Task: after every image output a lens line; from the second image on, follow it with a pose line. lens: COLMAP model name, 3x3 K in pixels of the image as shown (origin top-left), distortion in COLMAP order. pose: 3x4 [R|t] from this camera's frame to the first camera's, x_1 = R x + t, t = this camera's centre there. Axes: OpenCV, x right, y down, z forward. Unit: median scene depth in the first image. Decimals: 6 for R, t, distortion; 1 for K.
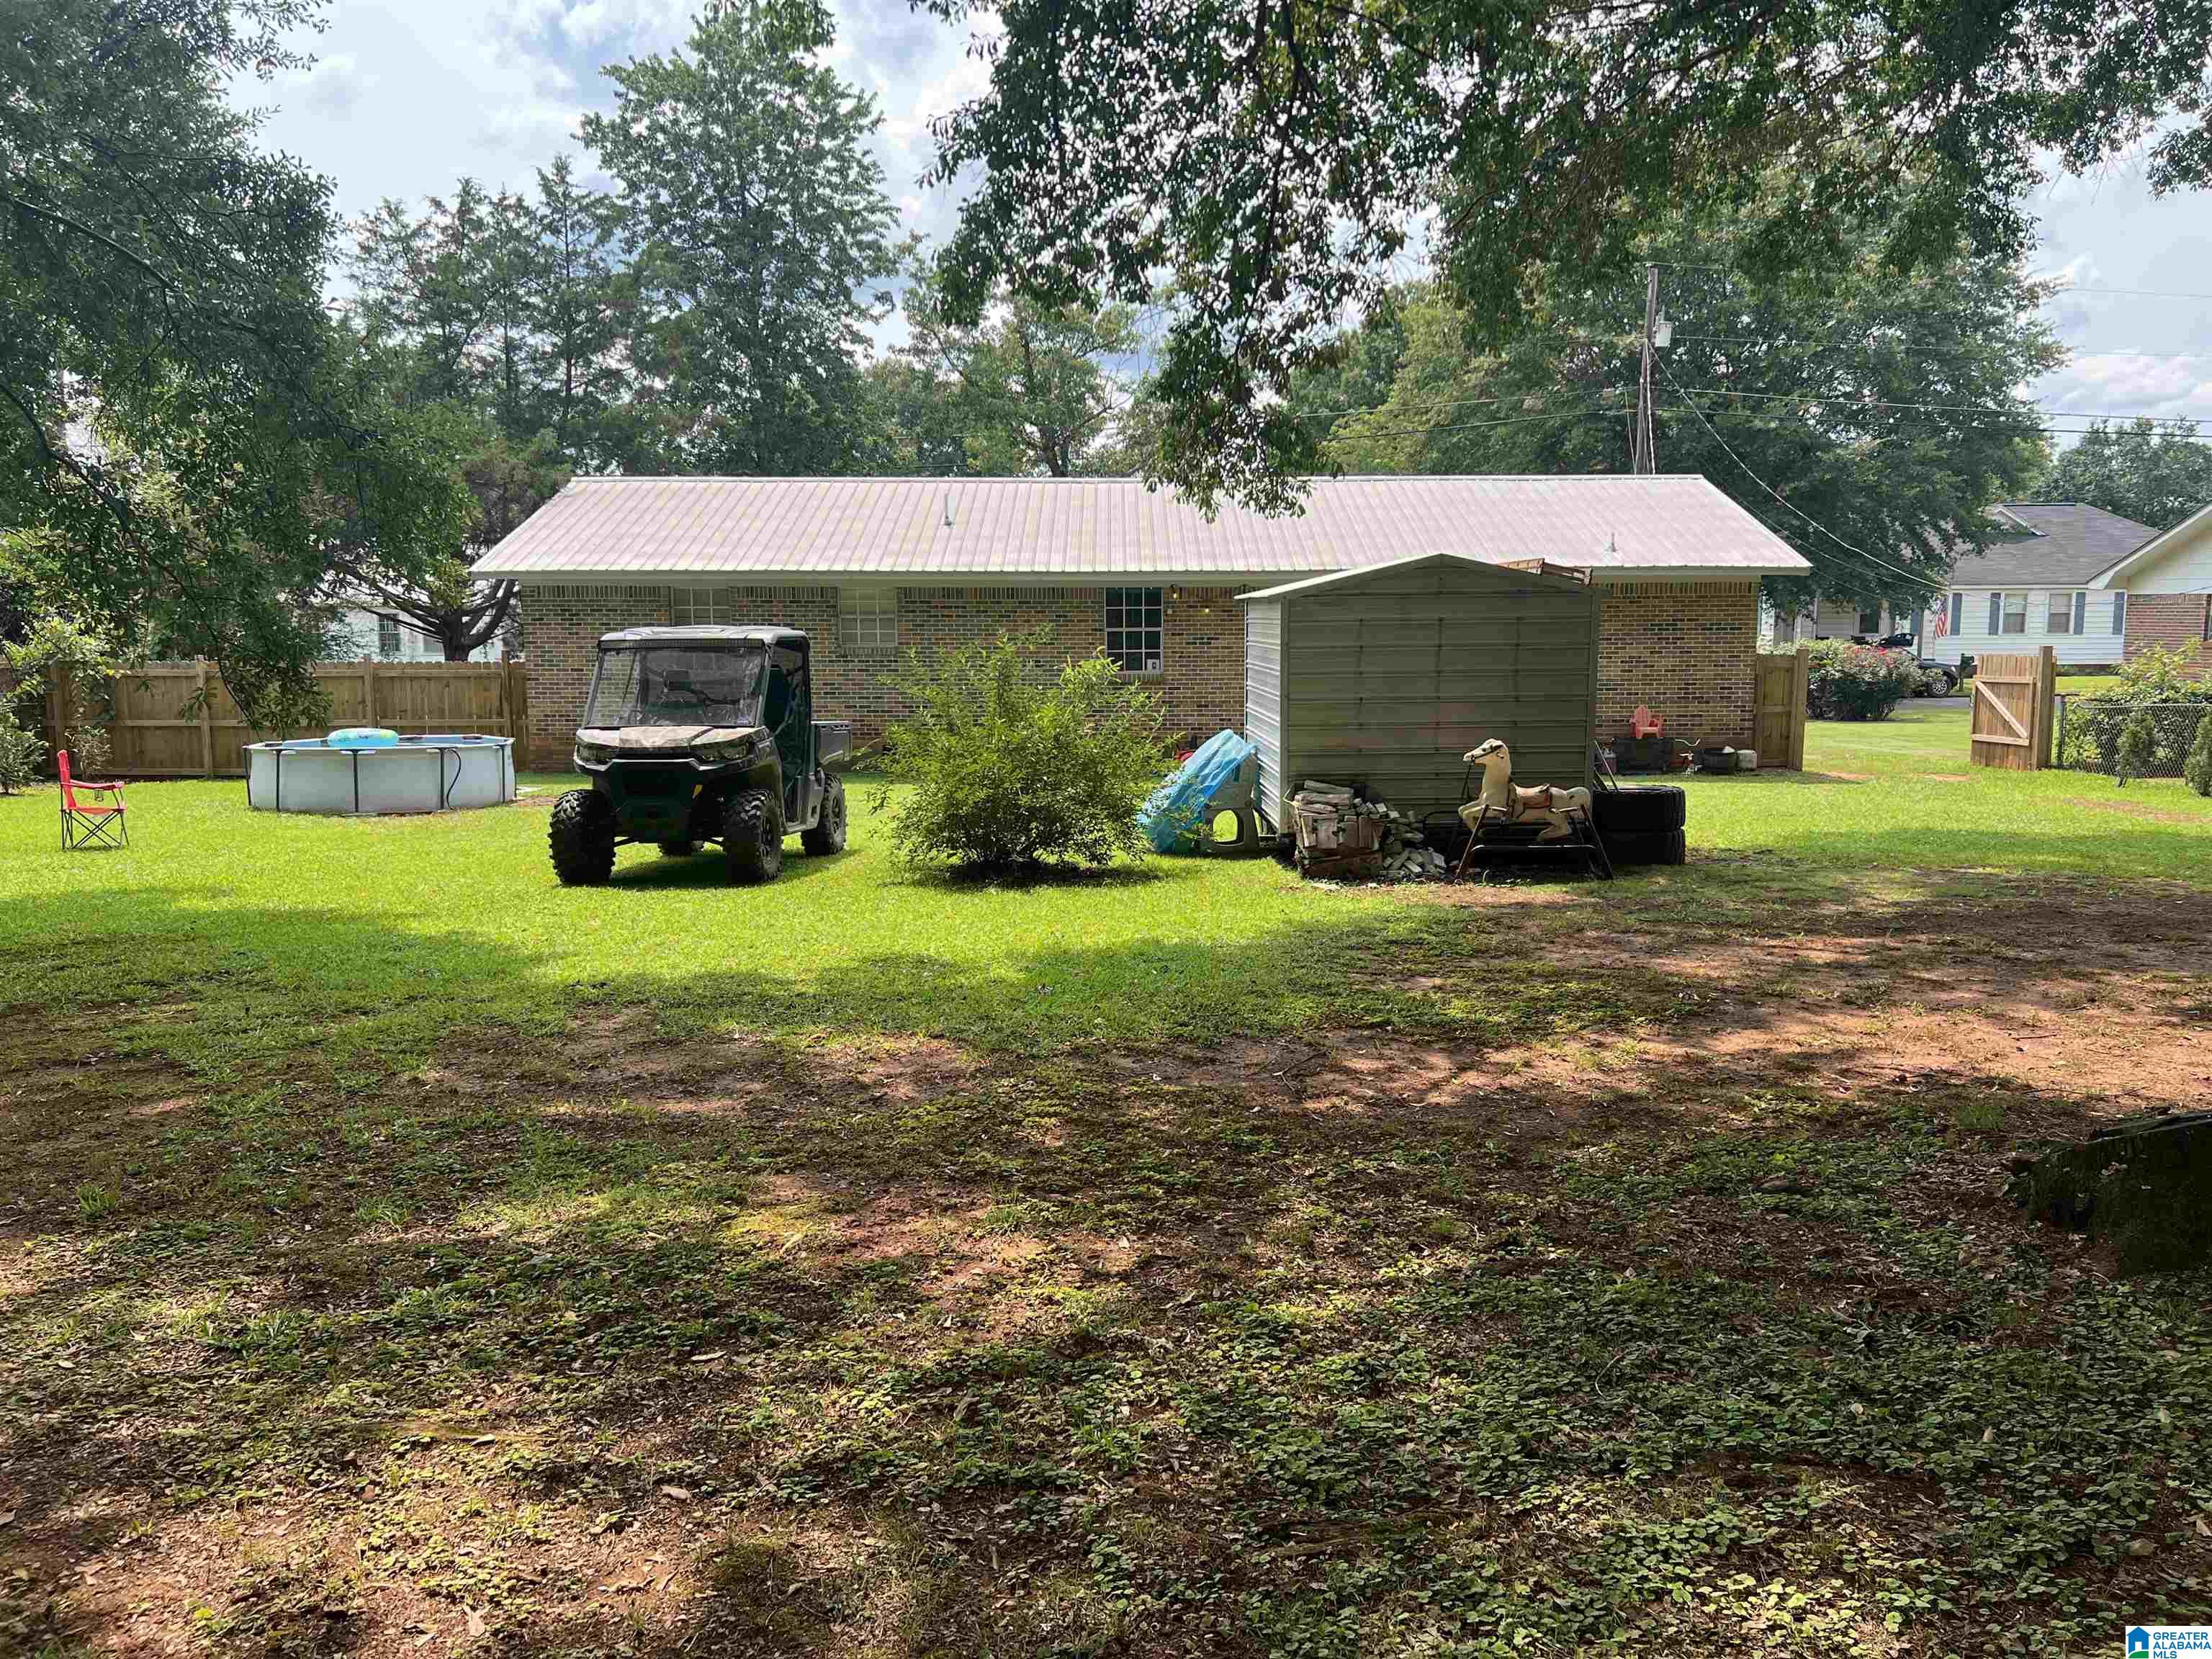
lens RADIAL K [[1644.8, 0, 1100.6], [0, 1644.8, 836.2], [0, 0, 1]] dist [0.000424, -0.004482]
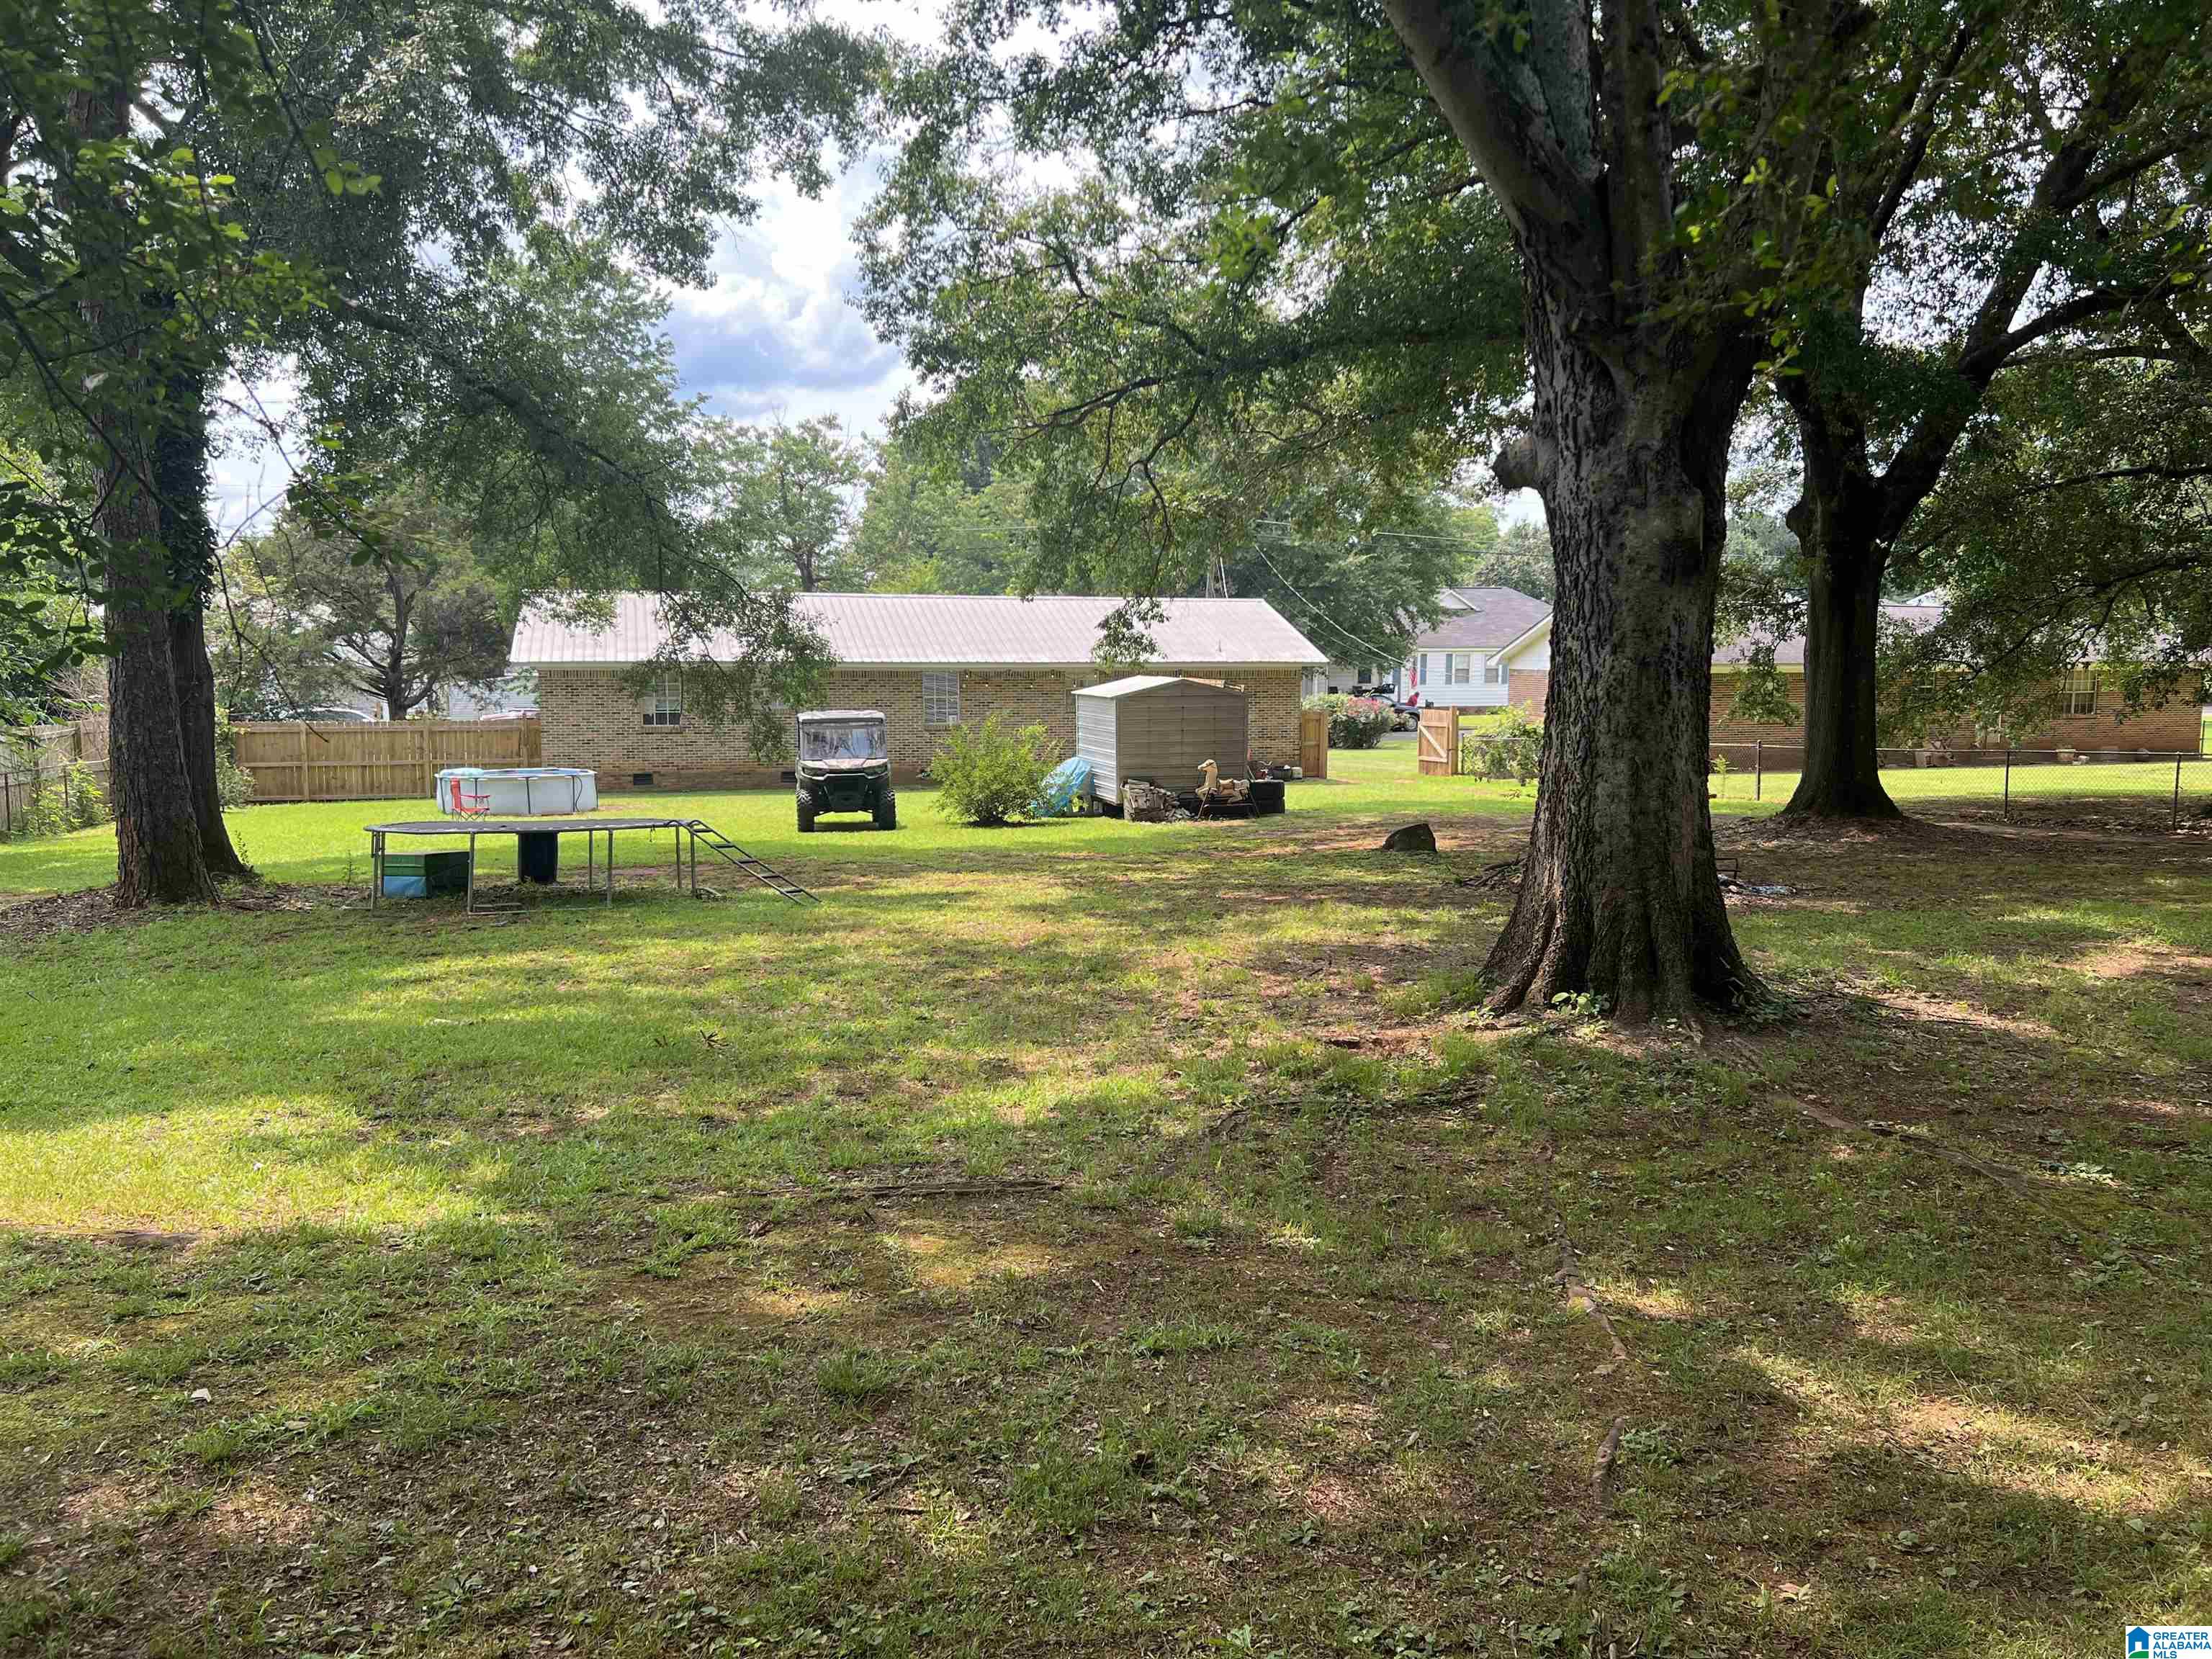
lens RADIAL K [[1644.8, 0, 1108.4], [0, 1644.8, 827.3], [0, 0, 1]] dist [0.000424, -0.004482]
pose [[0.961707, -0.024006, 0.273026, -0.250300], [0.030752, 0.999318, -0.020452, 0.037201], [-0.272348, 0.028065, 0.961789, -0.559189]]
